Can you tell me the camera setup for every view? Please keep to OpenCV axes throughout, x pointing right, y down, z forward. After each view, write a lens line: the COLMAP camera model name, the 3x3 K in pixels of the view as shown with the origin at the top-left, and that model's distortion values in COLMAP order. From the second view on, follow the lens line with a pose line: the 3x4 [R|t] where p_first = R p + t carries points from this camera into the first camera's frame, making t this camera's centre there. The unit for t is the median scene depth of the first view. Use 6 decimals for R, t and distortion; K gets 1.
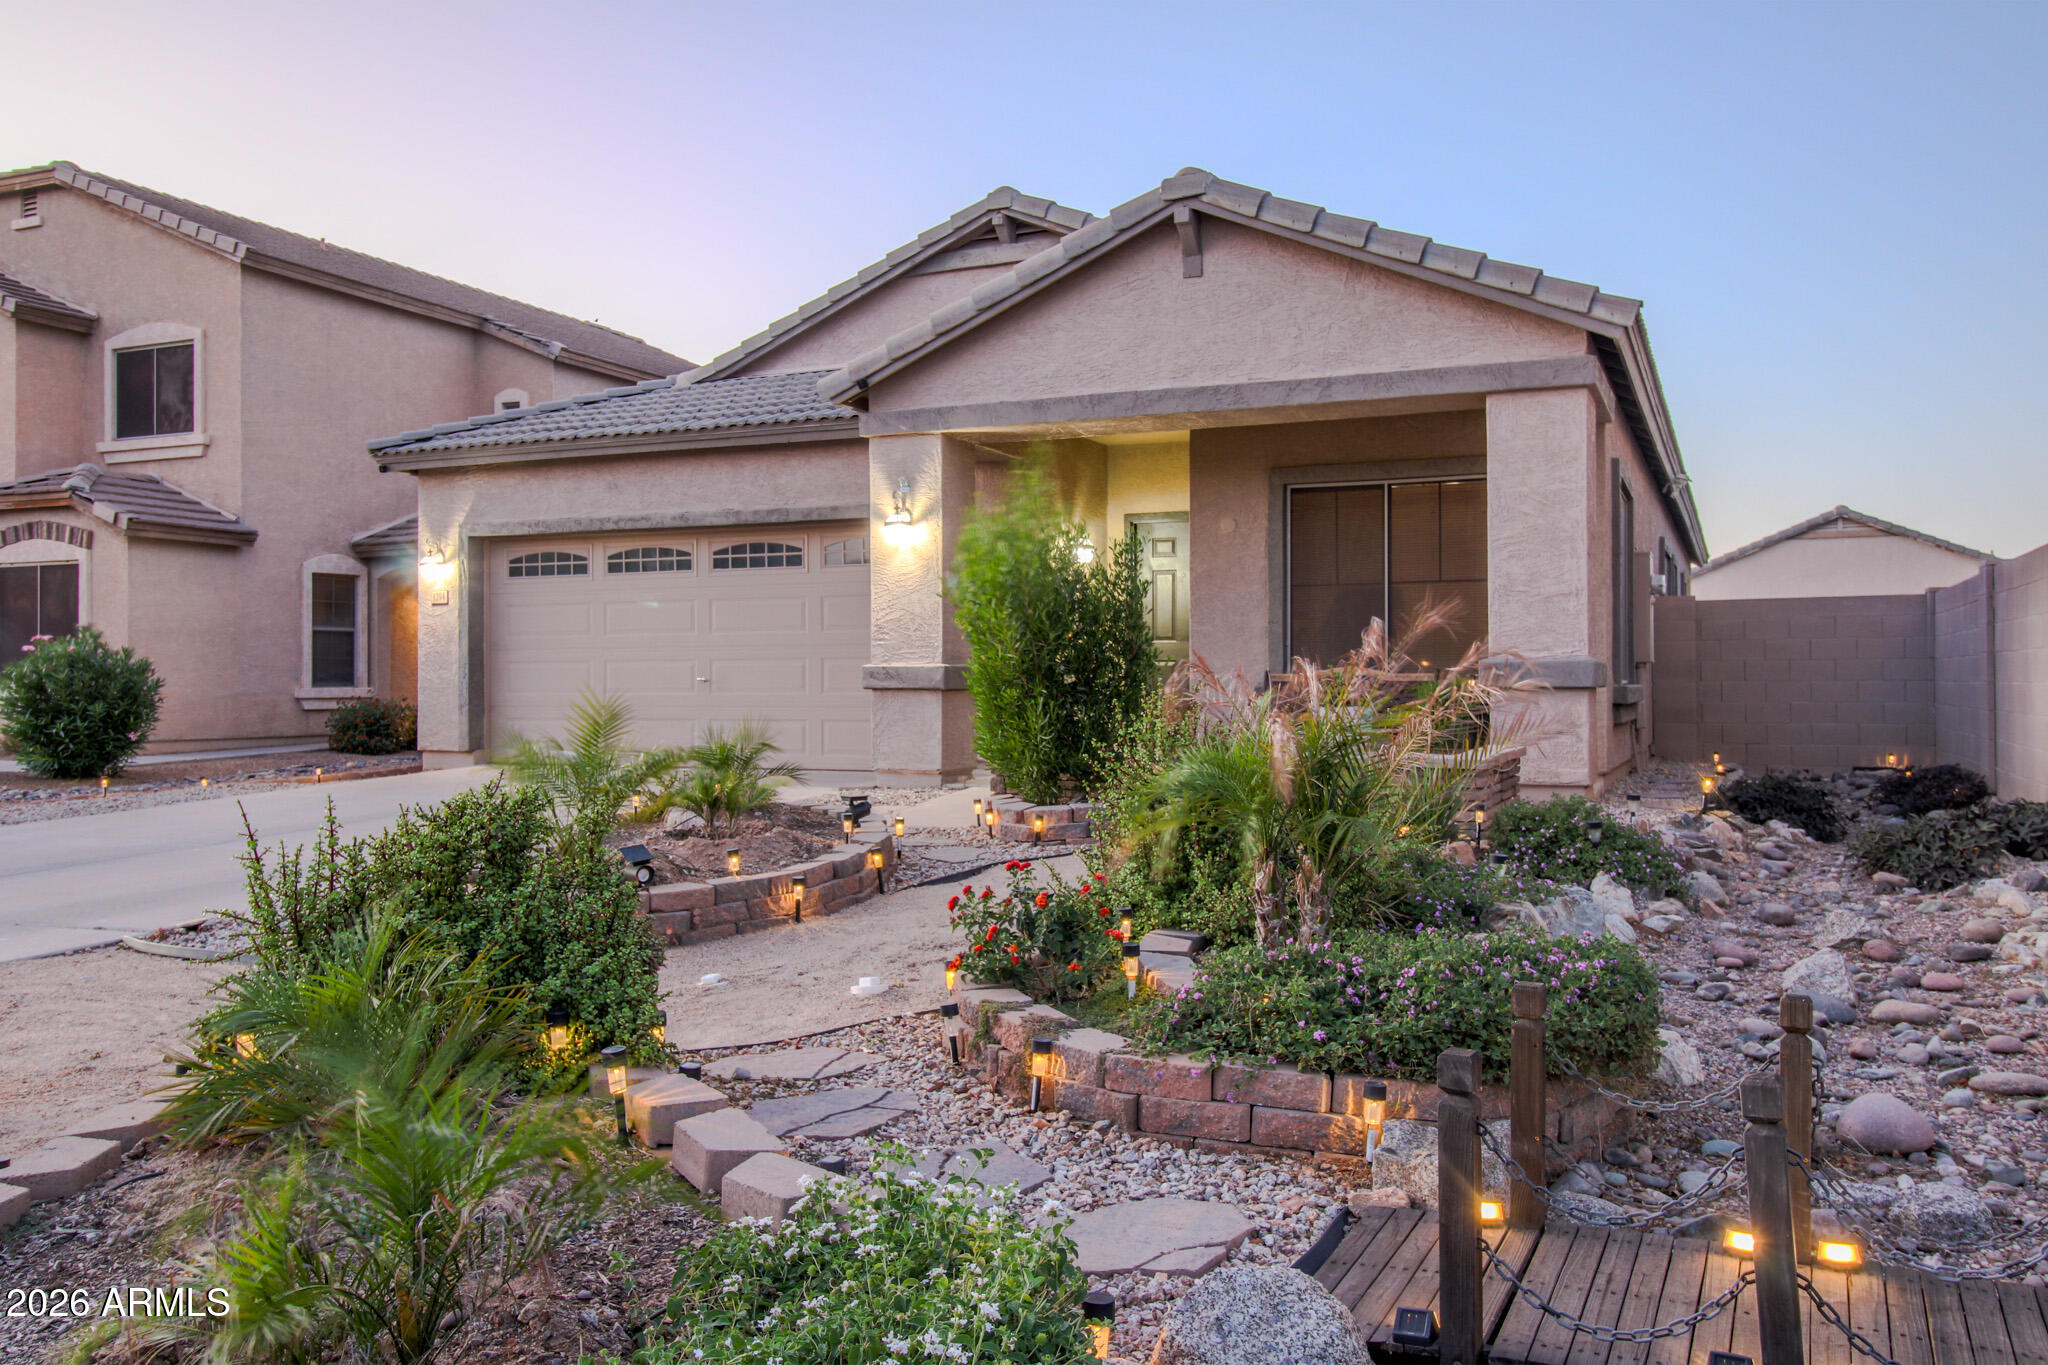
lens RADIAL K [[1620.3, 0, 1032.8], [0, 1620.3, 655.8], [0, 0, 1]] dist [0.012469, -0.005703]
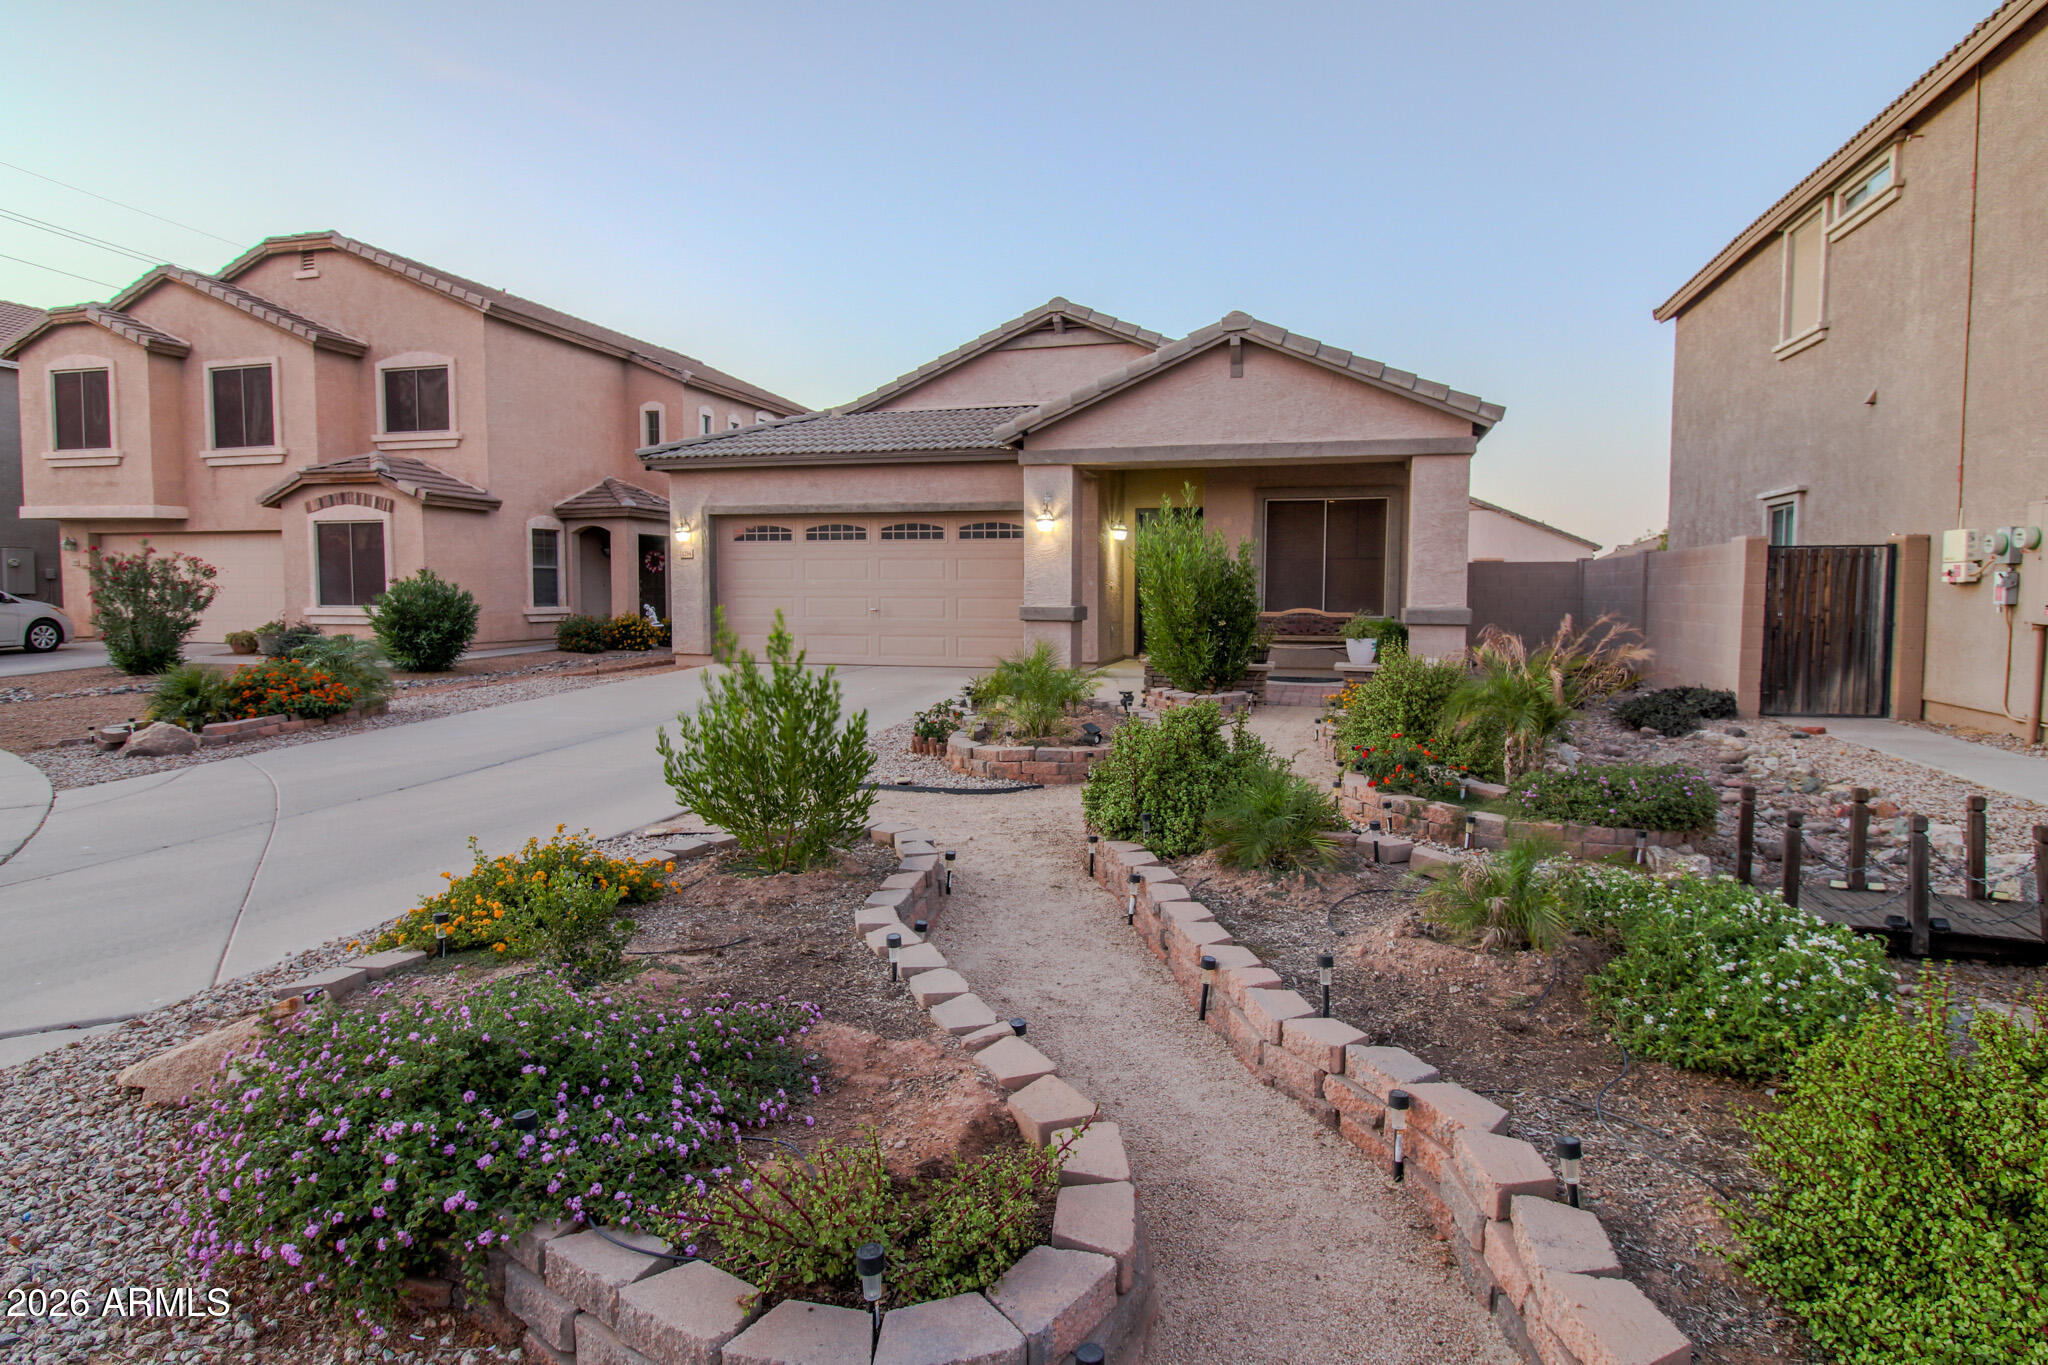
lens RADIAL K [[1119.3, 0, 1033.5], [0, 1119.3, 656.9], [0, 0, 1]] dist [0.006078, -0.012569]
pose [[0.989623, -0.001746, 0.143677, -0.211051], [-0.009082, 0.997167, 0.074671, -0.022679], [-0.143400, -0.075201, 0.986803, -0.103468]]
